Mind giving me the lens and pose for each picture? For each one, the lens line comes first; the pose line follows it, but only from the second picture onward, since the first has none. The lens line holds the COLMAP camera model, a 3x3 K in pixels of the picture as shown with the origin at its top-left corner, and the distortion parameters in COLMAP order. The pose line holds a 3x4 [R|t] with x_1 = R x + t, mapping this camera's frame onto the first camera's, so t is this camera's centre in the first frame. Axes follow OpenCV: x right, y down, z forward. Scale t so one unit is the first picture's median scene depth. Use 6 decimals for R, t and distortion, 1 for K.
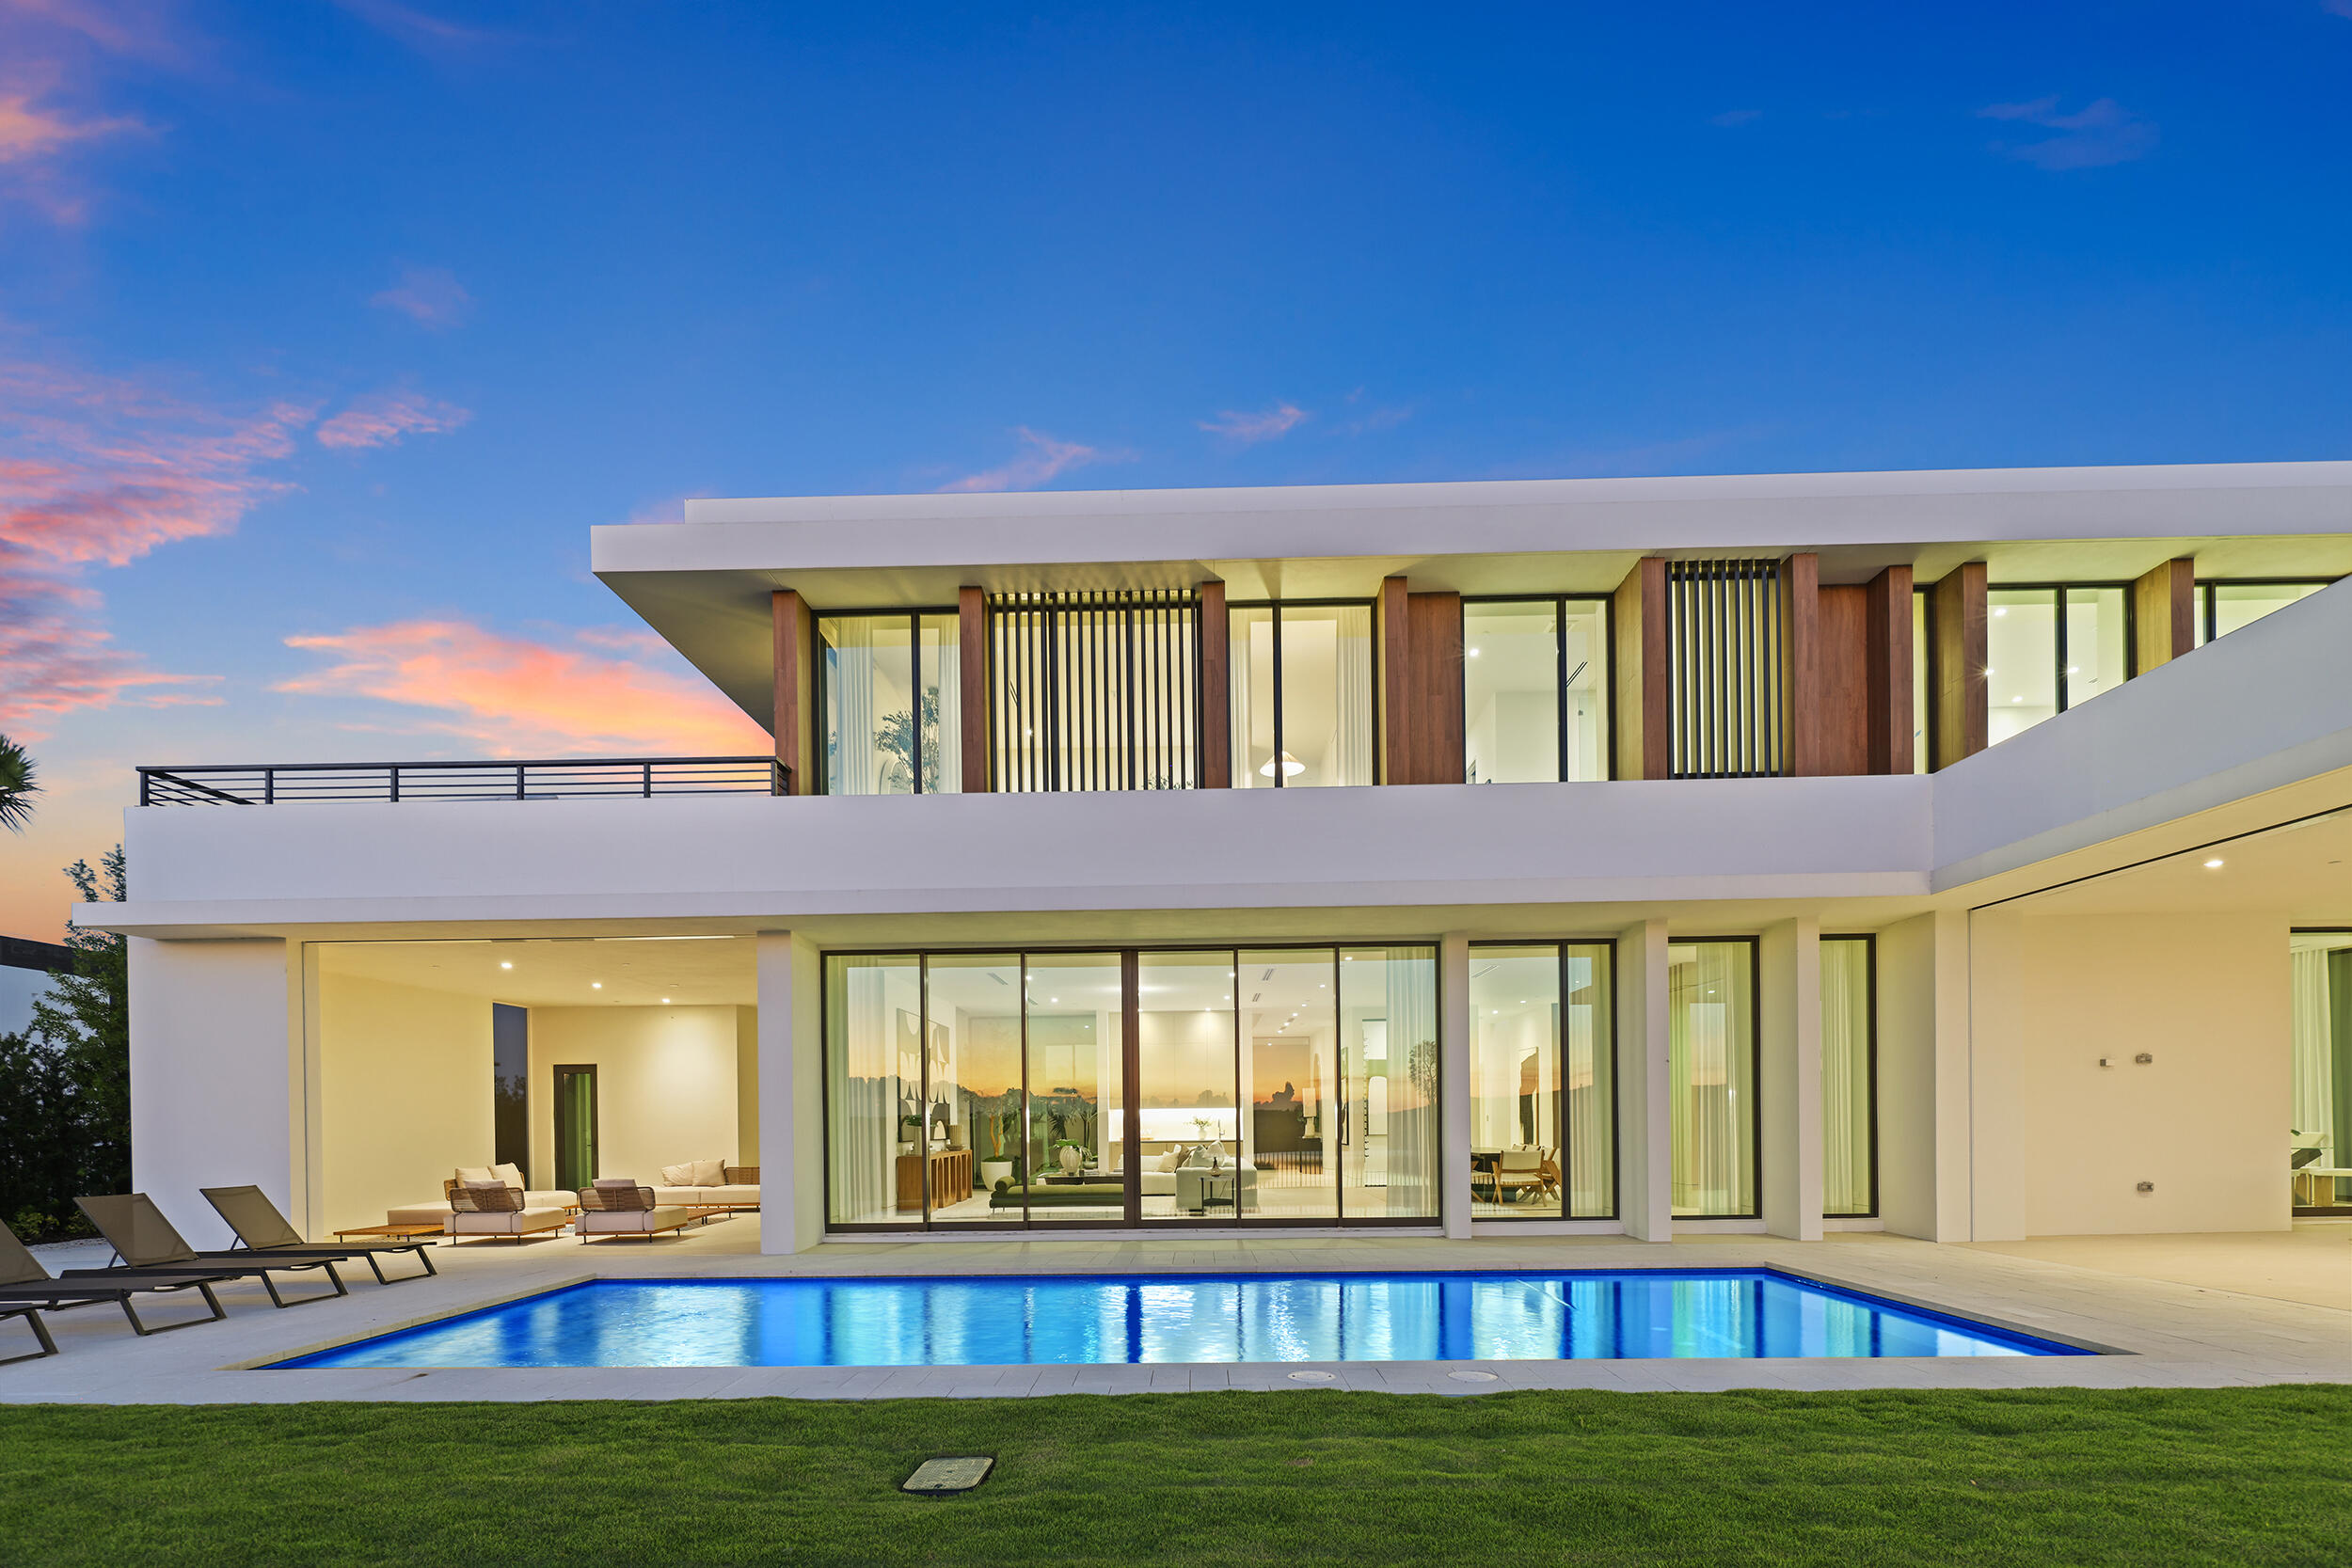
lens RADIAL K [[1155.9, 0, 1171.3], [0, 1155.9, 867.1], [0, 0, 1]] dist [0.001067, -0.000469]
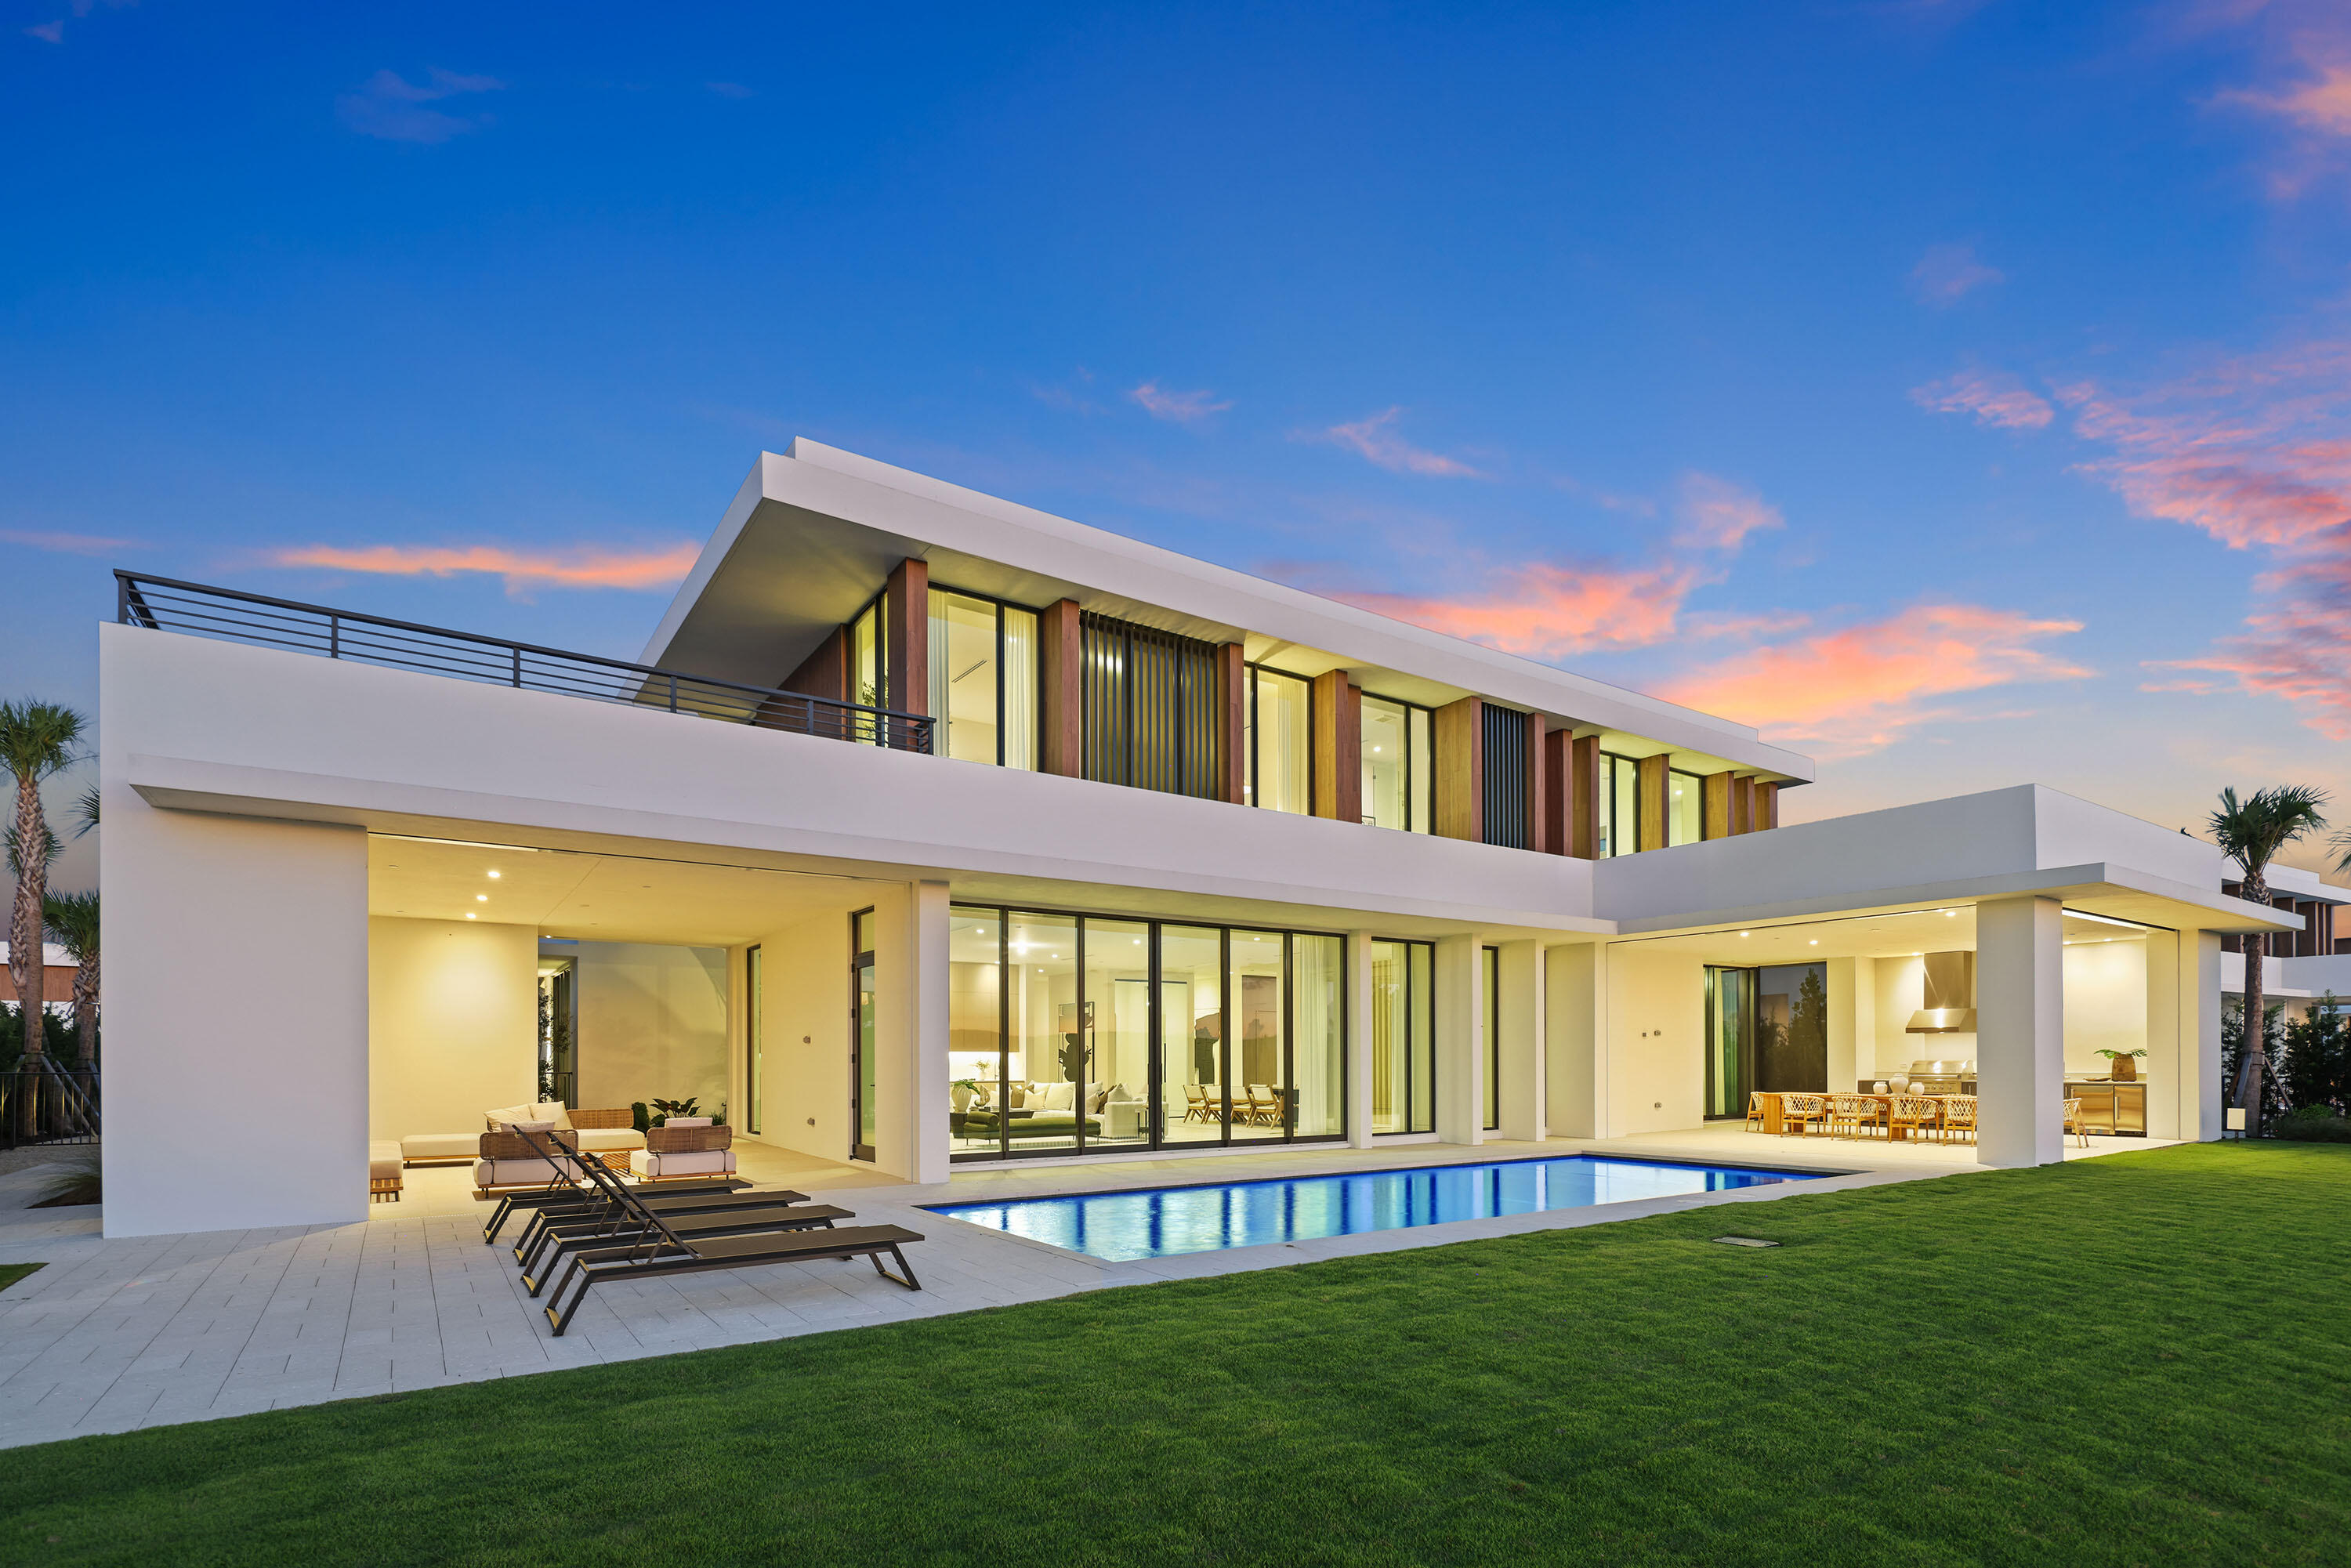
lens RADIAL K [[1118.6, 0, 1175.5], [0, 1118.6, 784.0], [0, 0, 1]] dist [-0.000103, 0.000154]
pose [[0.799396, 0.152866, 0.581032, -0.700413], [-0.134412, 0.988081, -0.075031, 0.011771], [-0.585576, -0.018118, 0.810415, 0.024690]]
